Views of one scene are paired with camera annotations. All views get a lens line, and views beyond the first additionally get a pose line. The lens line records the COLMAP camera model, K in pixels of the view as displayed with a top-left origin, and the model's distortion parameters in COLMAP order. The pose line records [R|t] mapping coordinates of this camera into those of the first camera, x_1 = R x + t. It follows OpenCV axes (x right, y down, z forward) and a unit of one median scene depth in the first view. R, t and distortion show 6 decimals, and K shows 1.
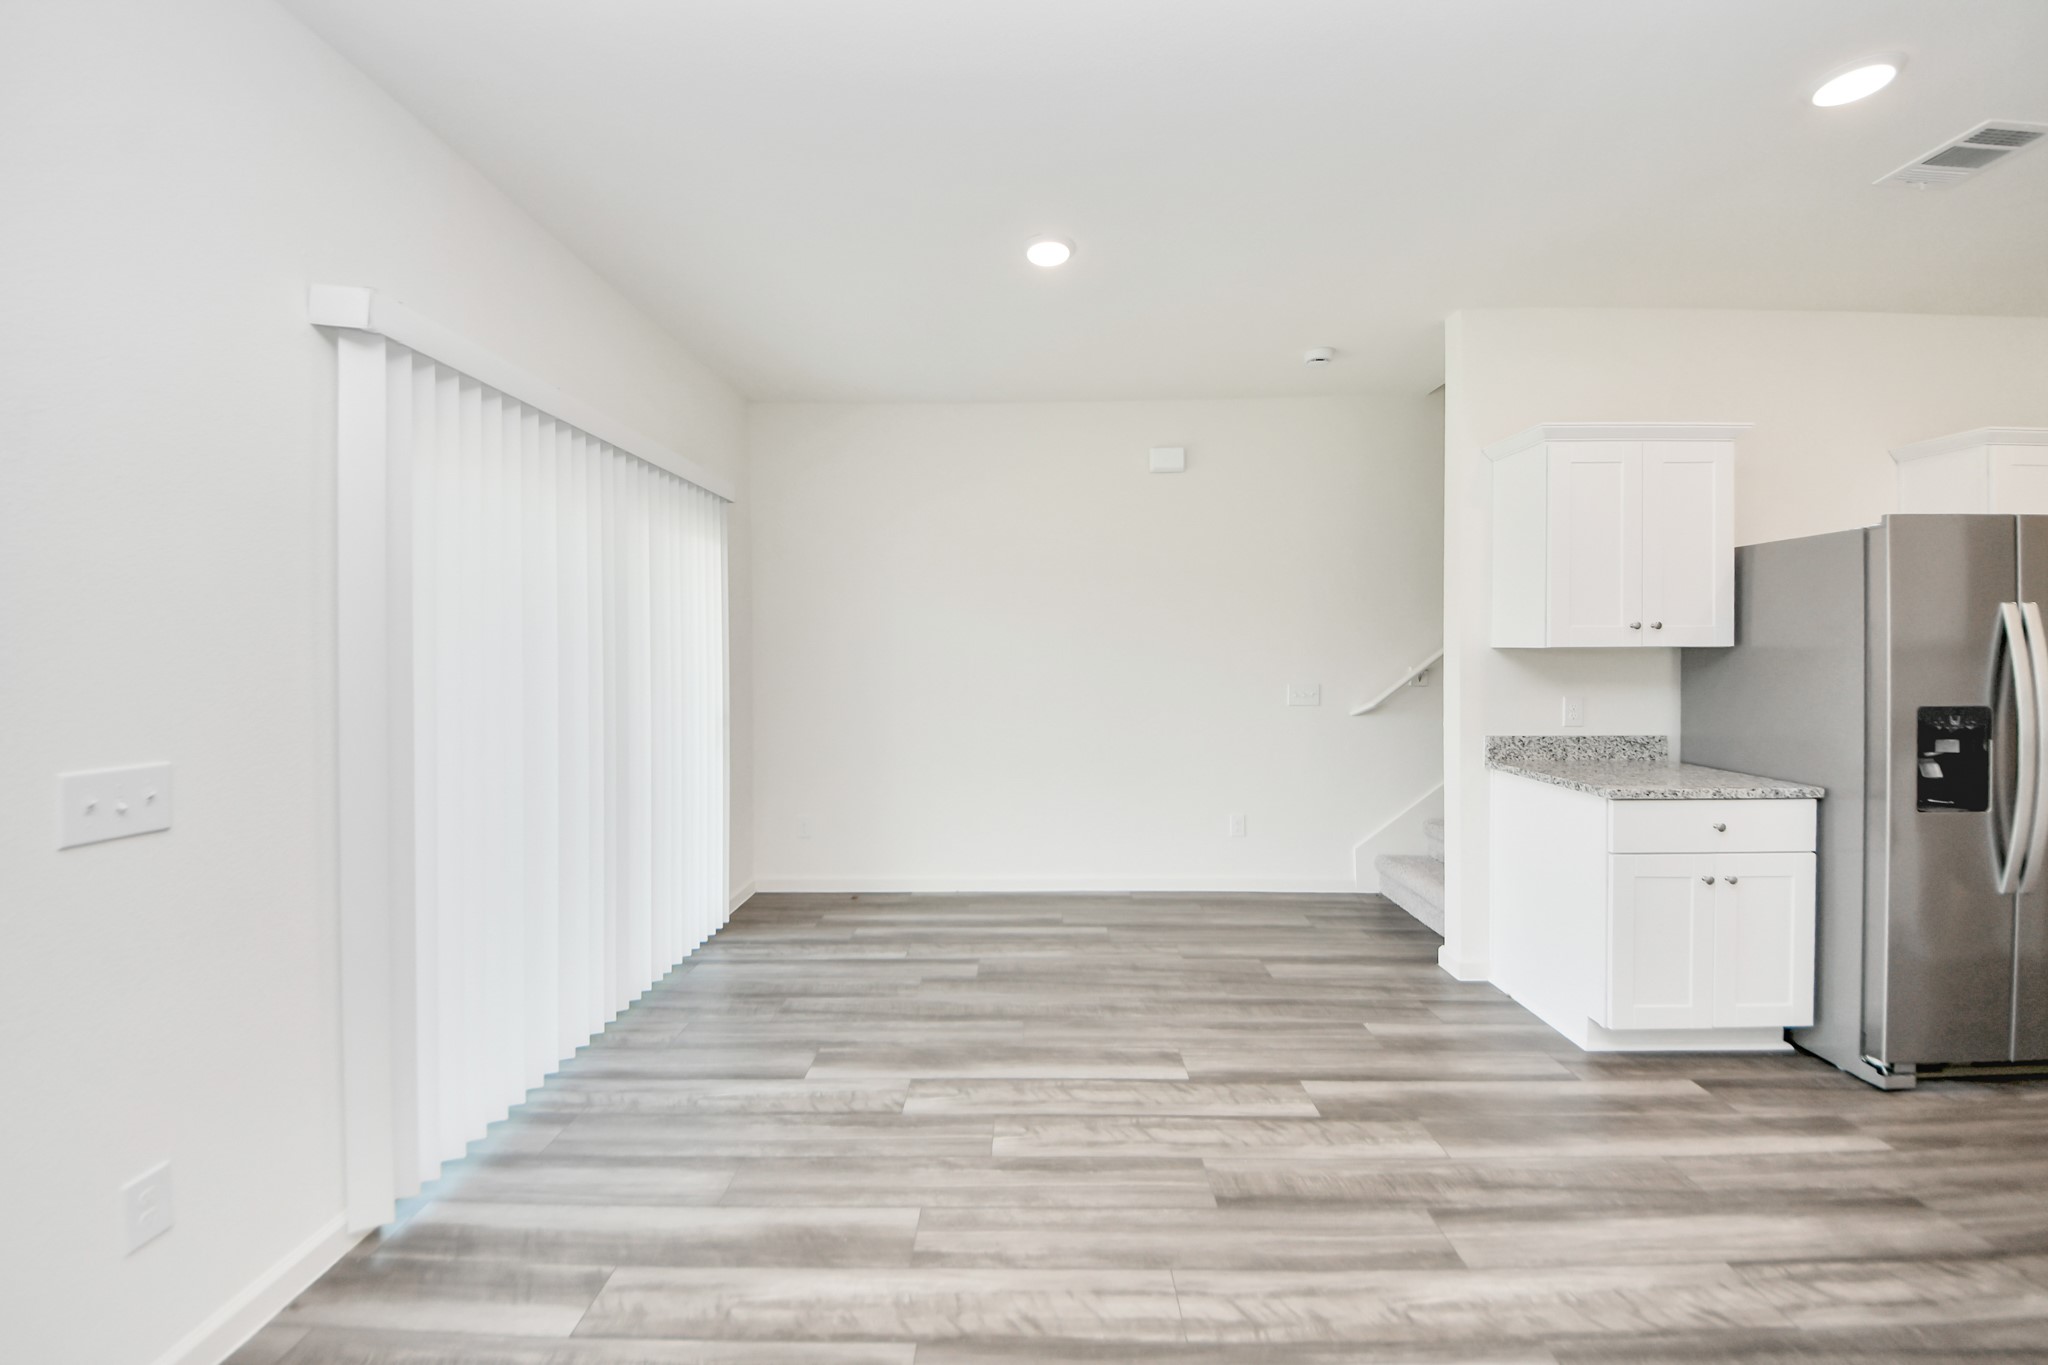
lens RADIAL K [[759.2, 0, 1051.0], [0, 759.2, 652.1], [0, 0, 1]] dist [0.001520, -0.005425]
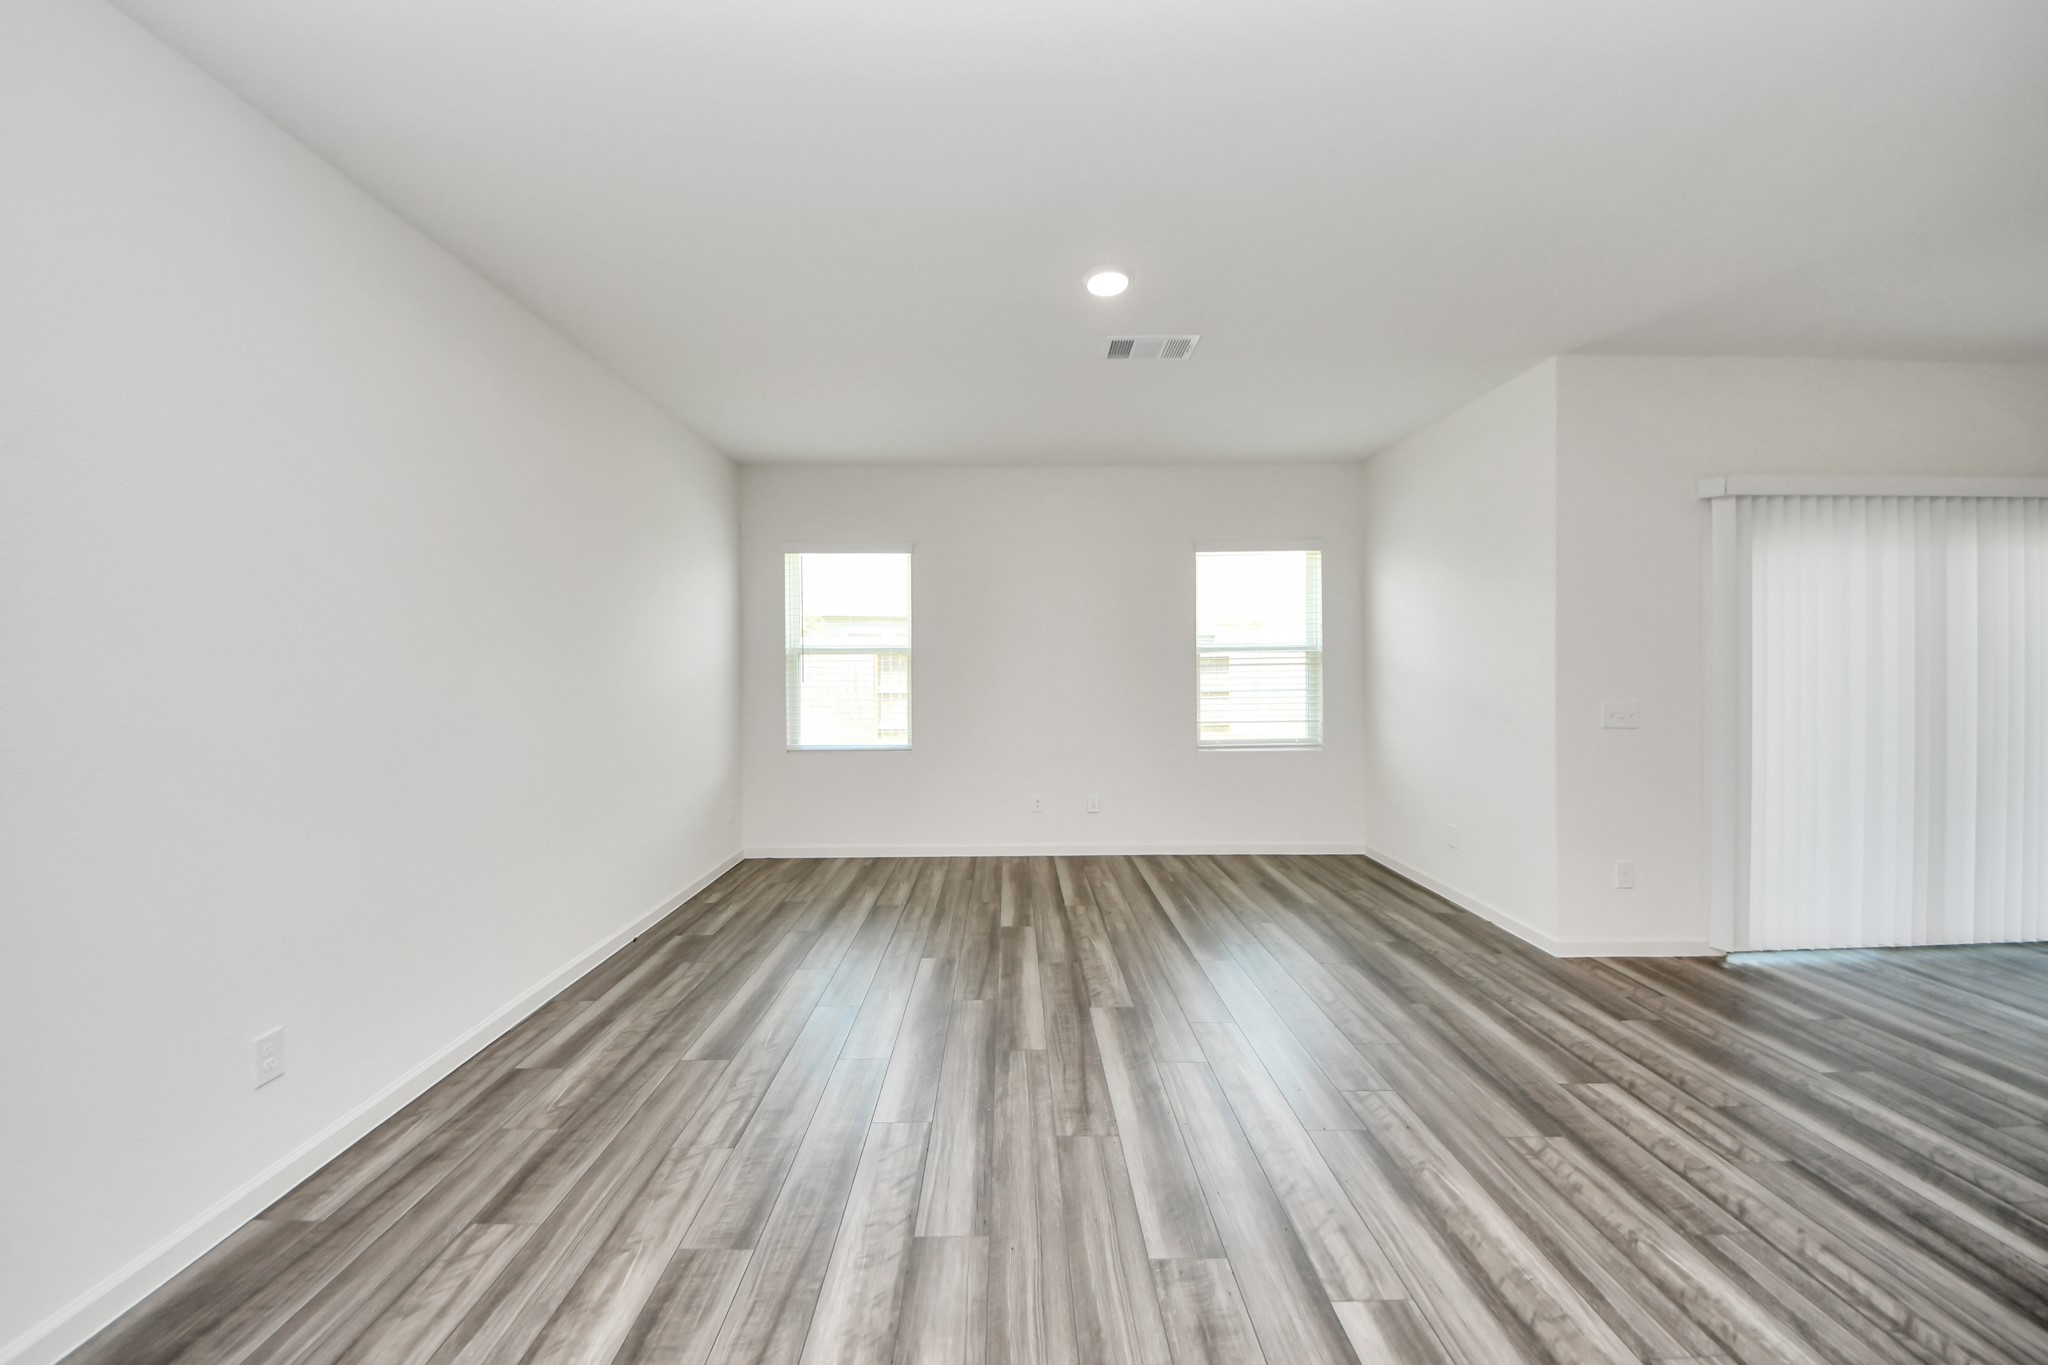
lens RADIAL K [[737.6, 0, 1020.9], [0, 737.6, 666.3], [0, 0, 1]] dist [0.044726, -0.030859]
pose [[0.010930, 0.006510, -0.999919, 0.824999], [-0.003358, 0.999973, 0.006473, 0.016231], [0.999935, 0.003287, 0.010951, -0.688979]]
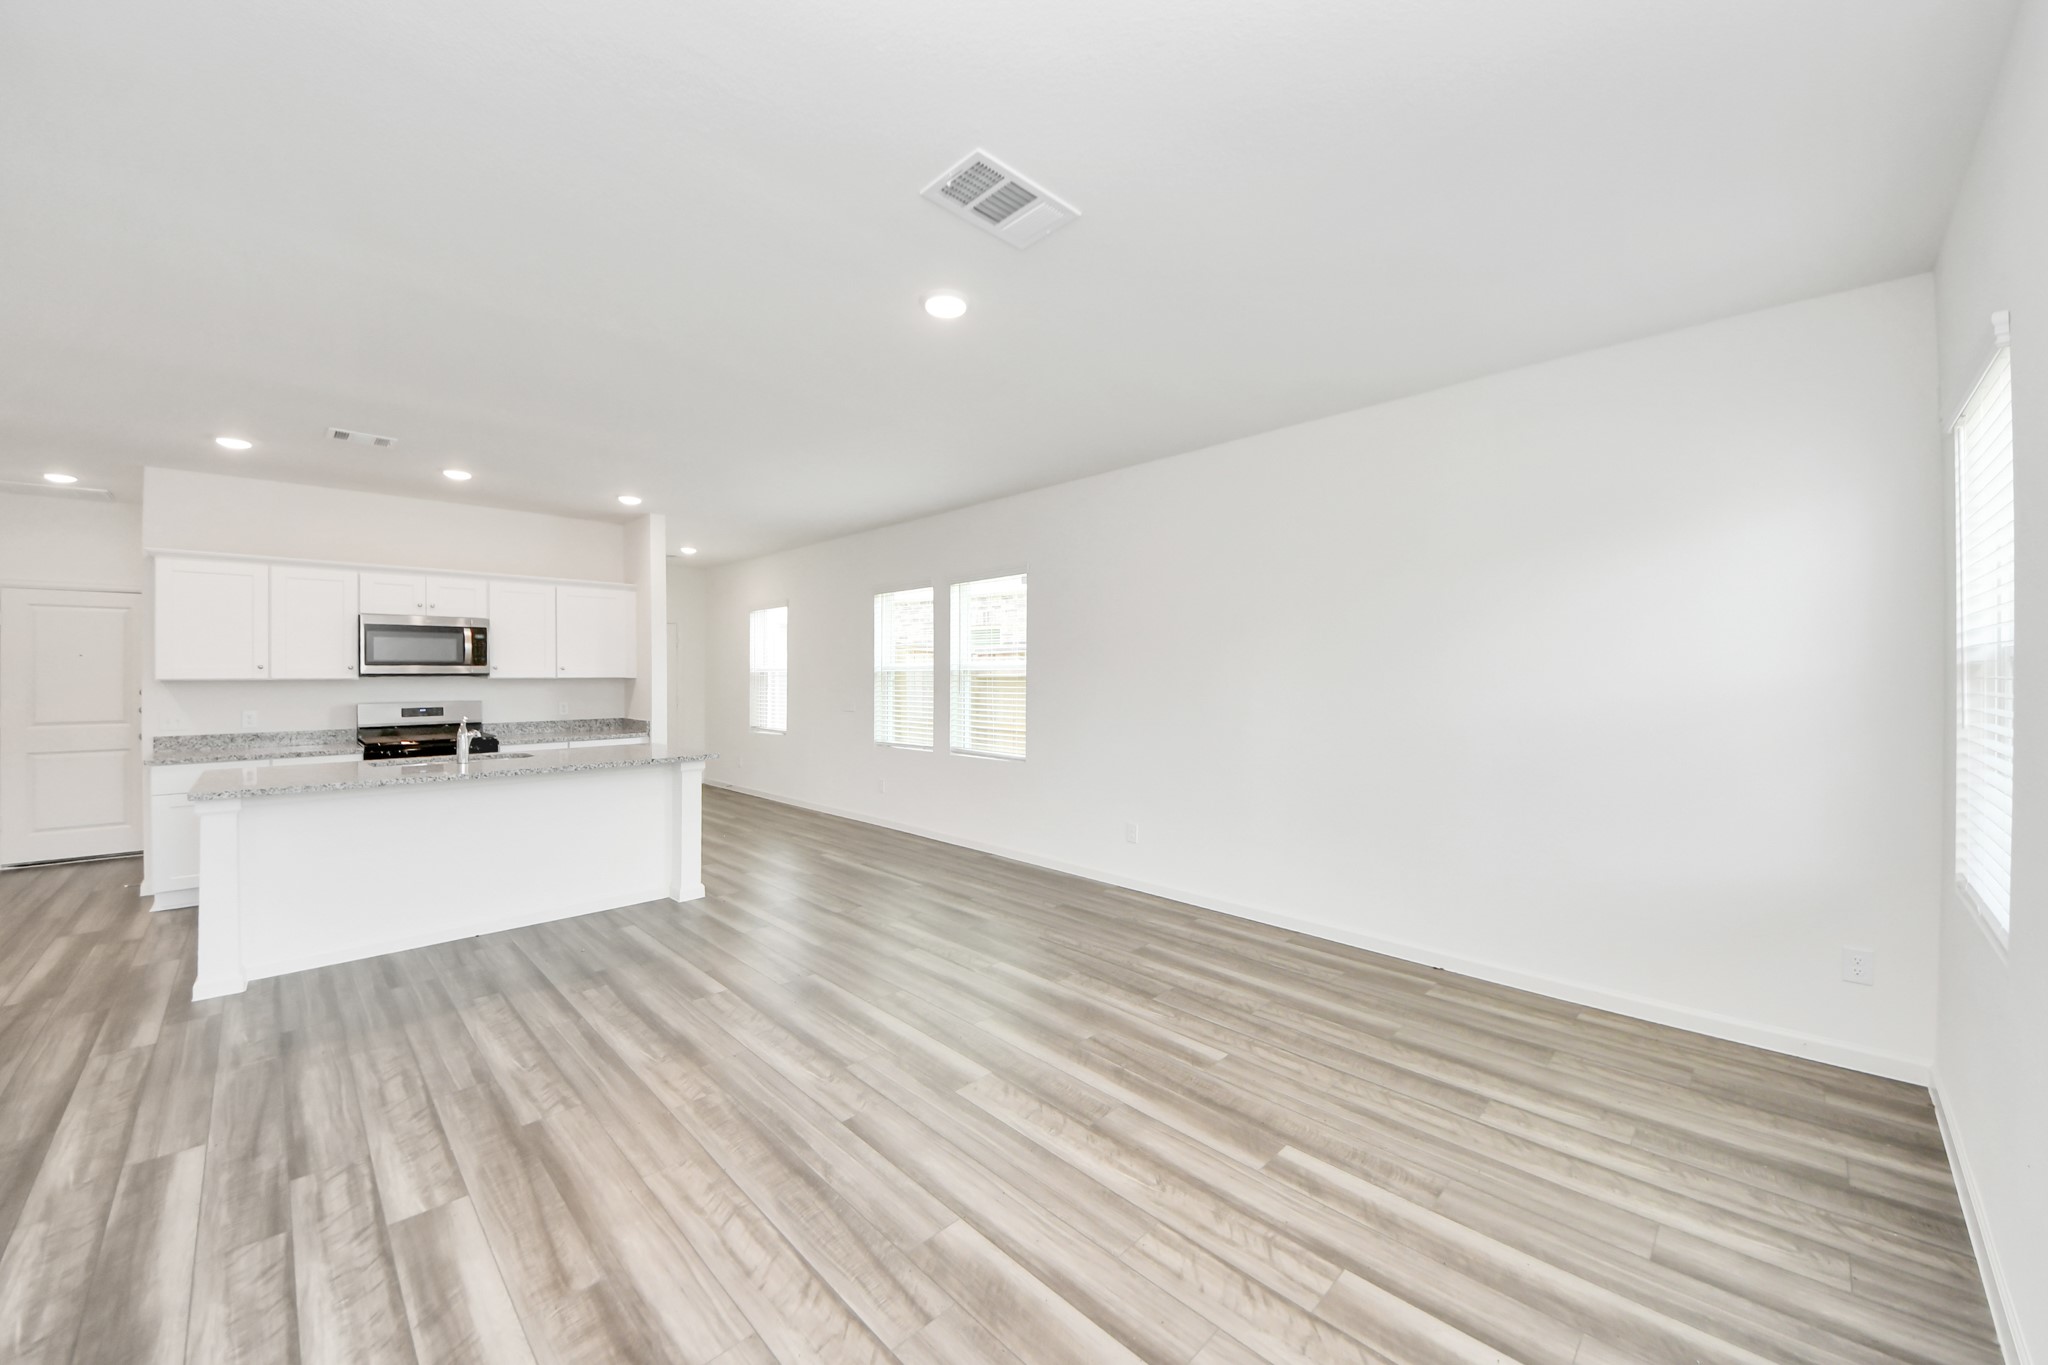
lens RADIAL K [[770.5, 0, 1018.0], [0, 770.5, 677.9], [0, 0, 1]] dist [0.010864, -0.011917]
pose [[-0.695454, -0.002012, 0.718568, -1.431453], [0.009336, 0.999886, 0.011836, -0.016572], [-0.718510, 0.014939, -0.695356, 0.281350]]
